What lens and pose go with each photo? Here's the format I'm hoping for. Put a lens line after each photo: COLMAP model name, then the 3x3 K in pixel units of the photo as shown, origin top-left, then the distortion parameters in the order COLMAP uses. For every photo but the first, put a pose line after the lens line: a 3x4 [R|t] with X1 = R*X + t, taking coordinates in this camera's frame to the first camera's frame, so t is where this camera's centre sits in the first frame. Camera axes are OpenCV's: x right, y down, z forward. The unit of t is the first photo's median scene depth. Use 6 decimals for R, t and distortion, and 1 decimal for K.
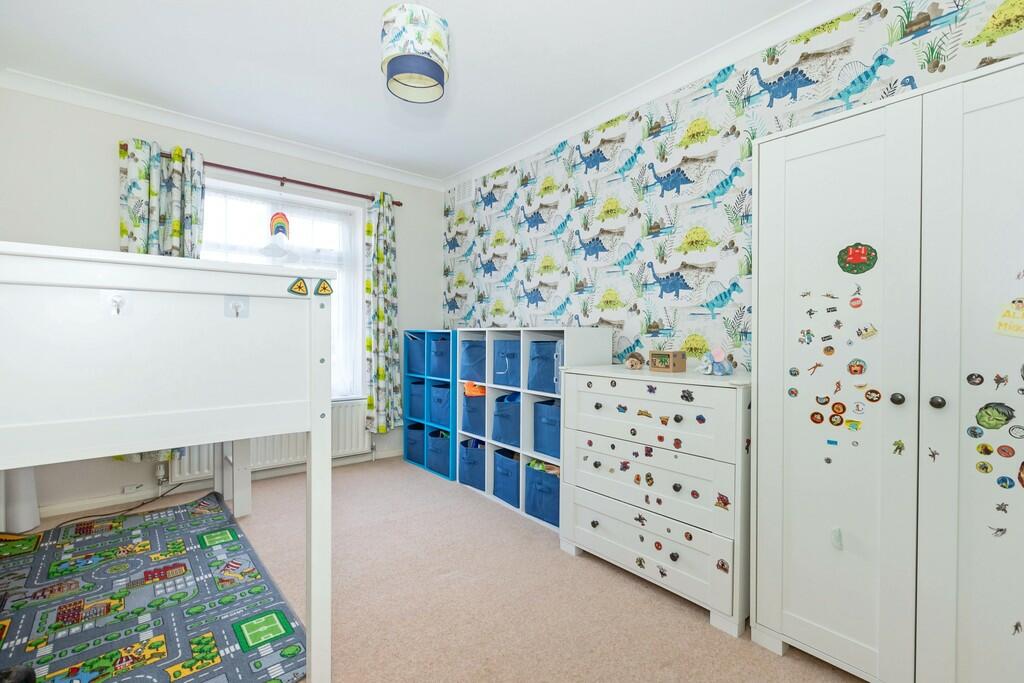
lens RADIAL K [[460.1, 0, 507.5], [0, 460.1, 336.5], [0, 0, 1]] dist [-0.001205, 0.000249]
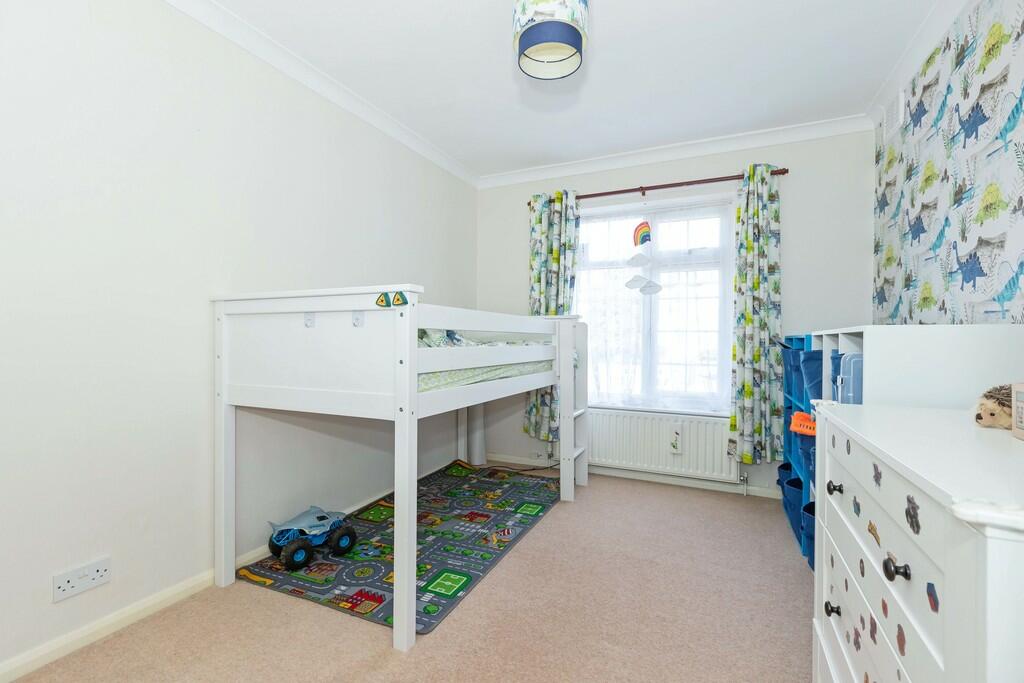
lens RADIAL K [[460.1, 0, 515.1], [0, 460.1, 338.0], [0, 0, 1]] dist [-0.001205, 0.000249]
pose [[0.421899, -0.006057, -0.906623, 0.367365], [-0.006703, 0.999930, -0.009800, 0.000572], [0.906618, 0.010212, 0.421829, 0.367993]]
